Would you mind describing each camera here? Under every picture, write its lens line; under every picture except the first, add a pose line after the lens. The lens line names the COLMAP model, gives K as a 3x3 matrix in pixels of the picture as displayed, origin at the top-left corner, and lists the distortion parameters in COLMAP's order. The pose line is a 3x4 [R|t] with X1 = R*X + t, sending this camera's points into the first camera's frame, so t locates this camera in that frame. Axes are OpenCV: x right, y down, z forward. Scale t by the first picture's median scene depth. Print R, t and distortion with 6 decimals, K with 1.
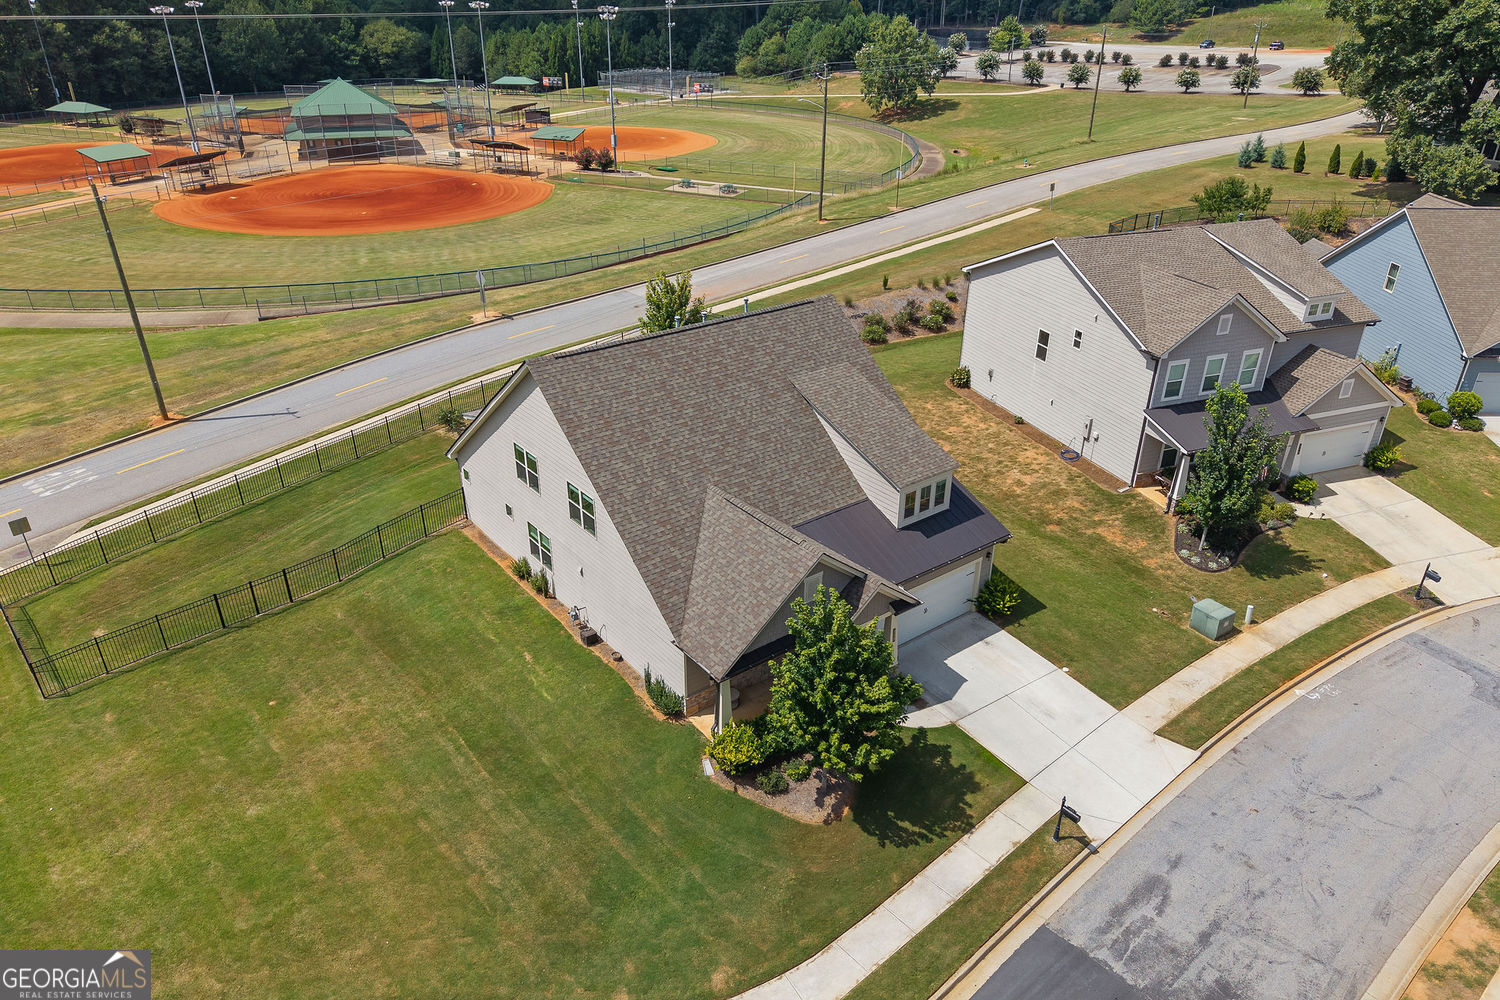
lens RADIAL K [[1010.0, 0, 757.2], [0, 1010.0, 494.8], [0, 0, 1]] dist [0.015523, -0.012226]
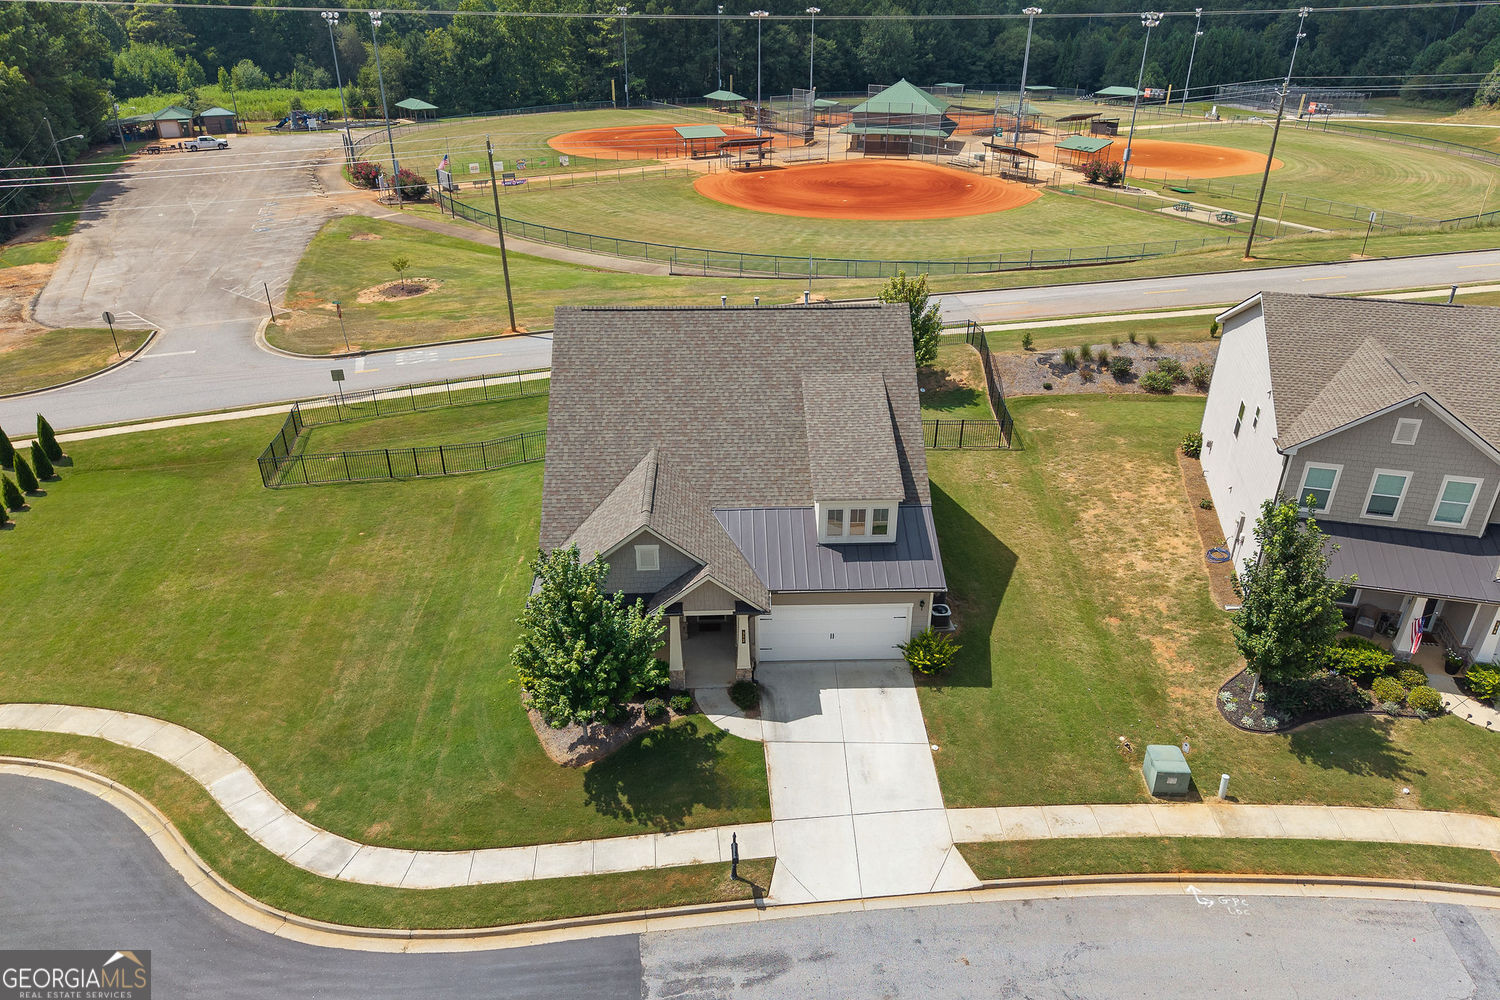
lens RADIAL K [[1010.0, 0, 755.6], [0, 1010.0, 506.7], [0, 0, 1]] dist [0.015523, -0.012226]
pose [[0.812212, 0.260742, -0.521849, 0.314063], [-0.260251, 0.962555, 0.075884, -0.030775], [0.522094, 0.074178, 0.849656, 0.079594]]
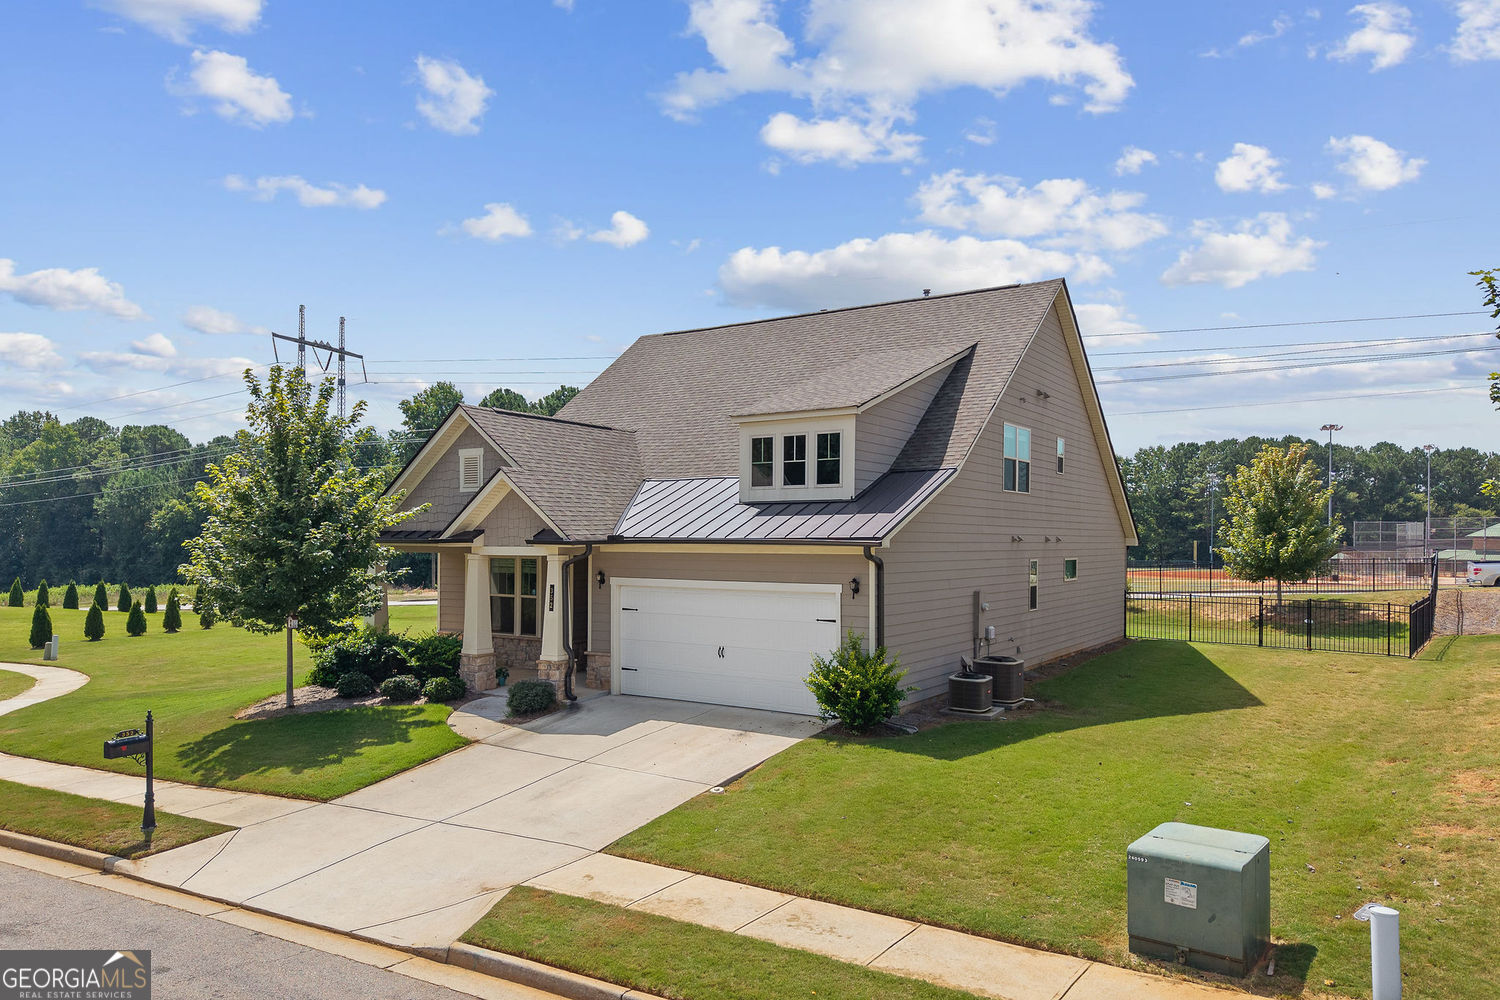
lens RADIAL K [[1010.0, 0, 752.8], [0, 1010.0, 537.9], [0, 0, 1]] dist [0.015523, -0.012226]
pose [[0.329858, -0.006584, -0.944008, 0.369955], [-0.428413, 0.890031, -0.155906, 0.075066], [0.841223, 0.455852, 0.290763, 0.456395]]
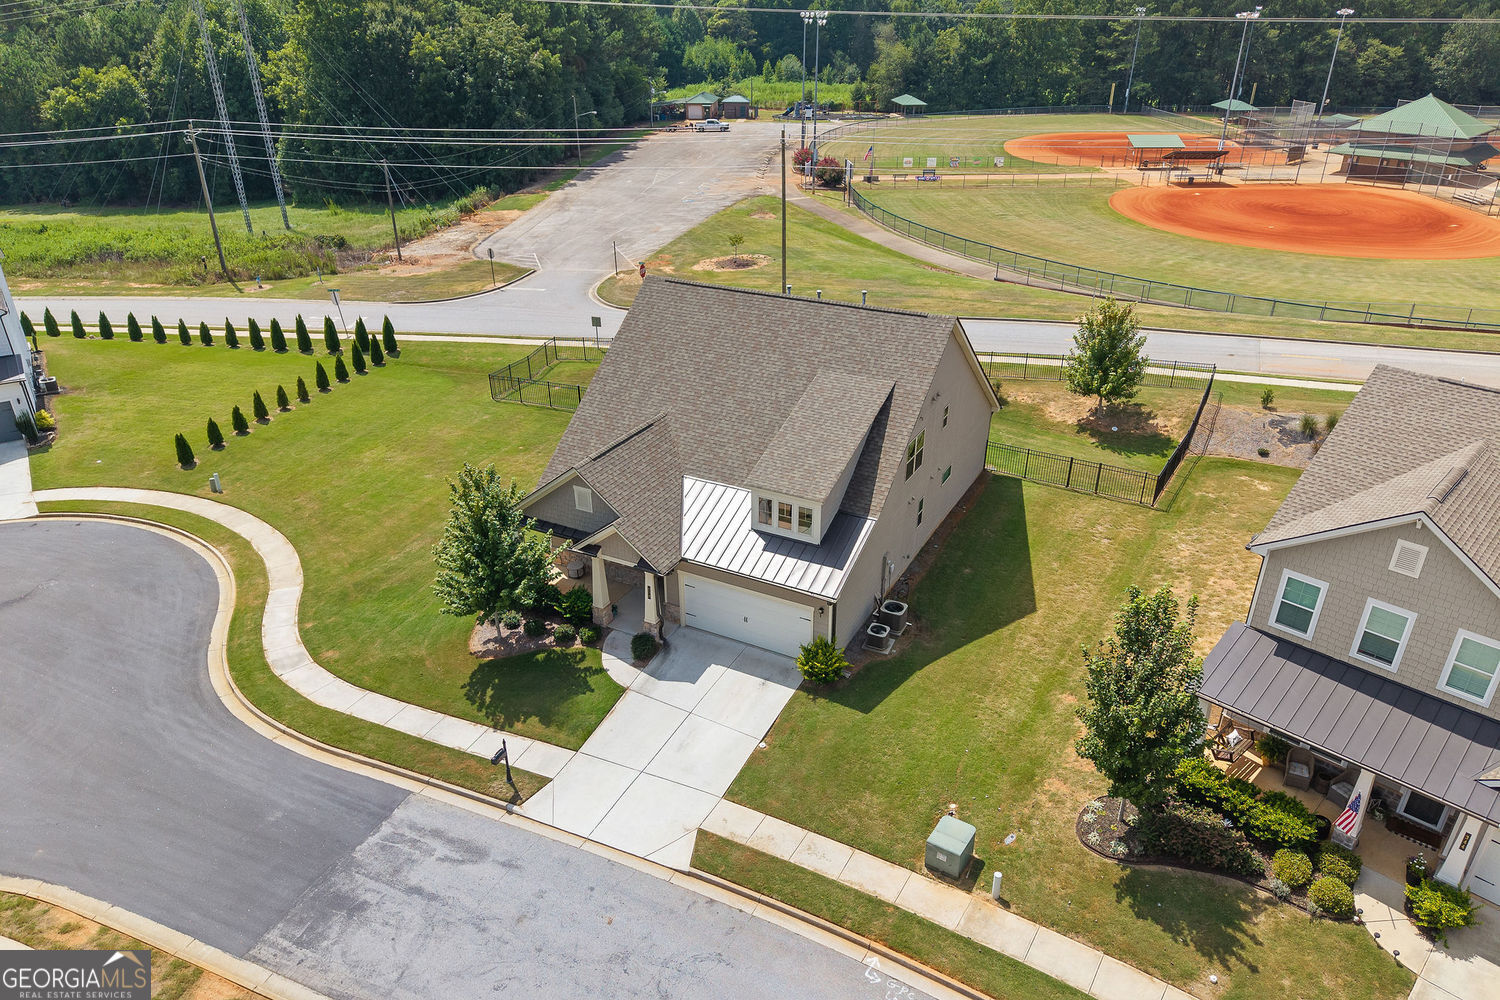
lens RADIAL K [[1010.0, 0, 755.5], [0, 1010.0, 508.0], [0, 0, 1]] dist [0.015523, -0.012226]
pose [[0.413147, 0.408105, -0.814100, 0.504551], [-0.407721, 0.882253, 0.235356, -0.117148], [0.814293, 0.234690, 0.530894, 0.254923]]
